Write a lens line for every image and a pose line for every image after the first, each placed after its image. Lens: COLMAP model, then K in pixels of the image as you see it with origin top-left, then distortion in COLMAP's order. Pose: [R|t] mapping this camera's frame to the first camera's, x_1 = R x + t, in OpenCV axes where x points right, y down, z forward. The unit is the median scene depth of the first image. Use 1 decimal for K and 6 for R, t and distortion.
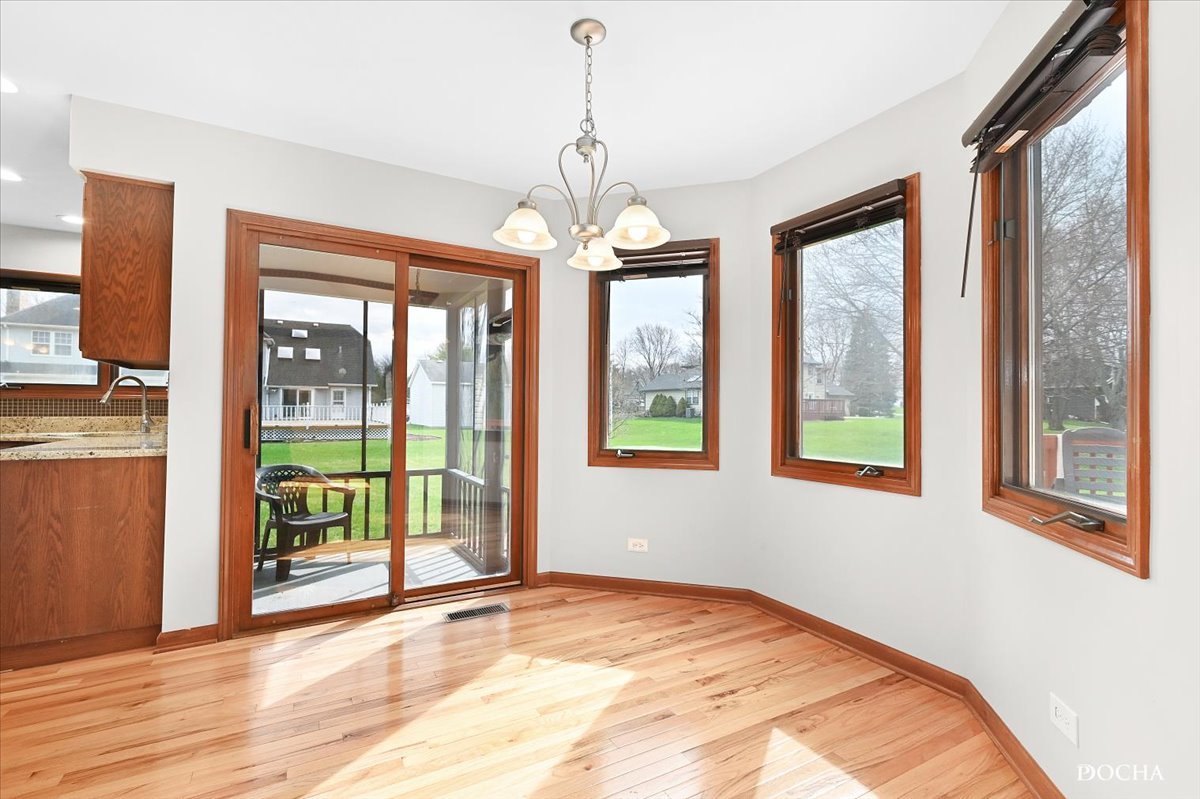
lens RADIAL K [[554.2, 0, 596.3], [0, 554.2, 395.5], [0, 0, 1]] dist [0.001187, 0.000160]
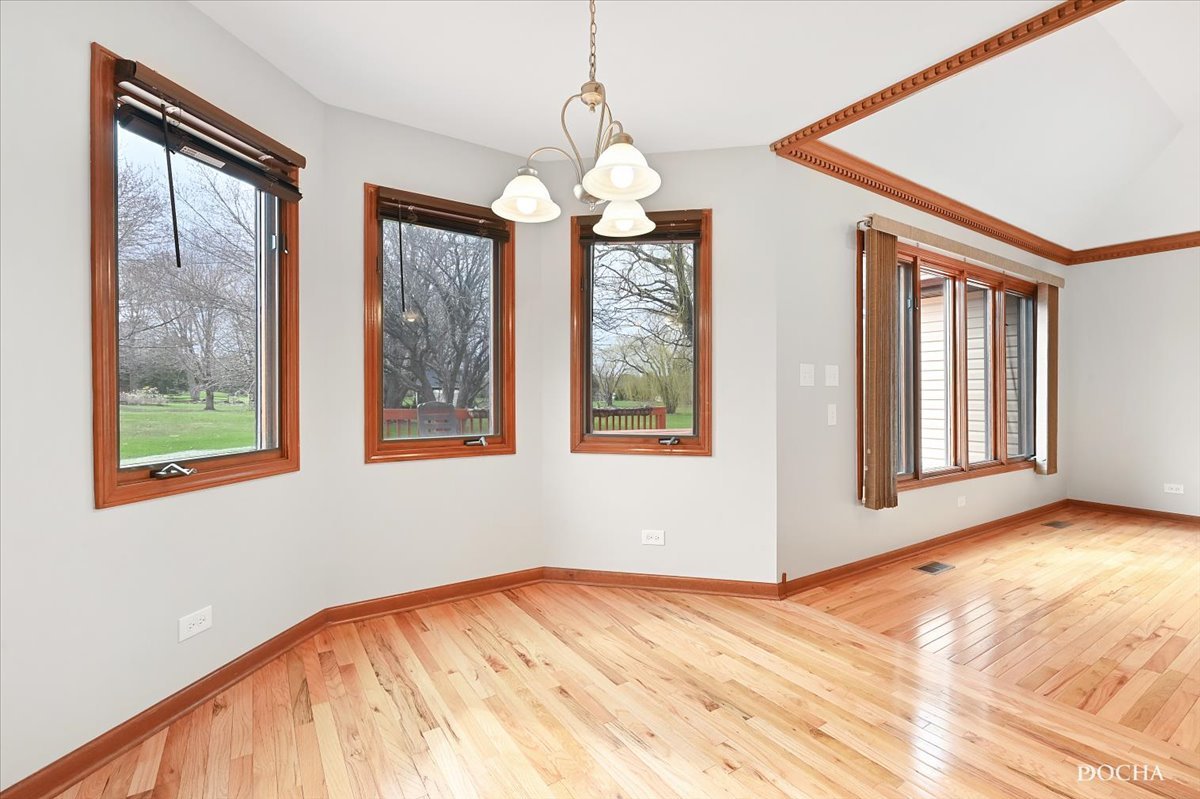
lens RADIAL K [[554.2, 0, 606.2], [0, 554.2, 396.4], [0, 0, 1]] dist [0.001187, 0.000160]
pose [[-0.113194, -0.014041, 0.993474, -0.630582], [-0.031816, 0.999439, 0.010501, 0.014667], [-0.993063, -0.030420, -0.113577, 0.743120]]
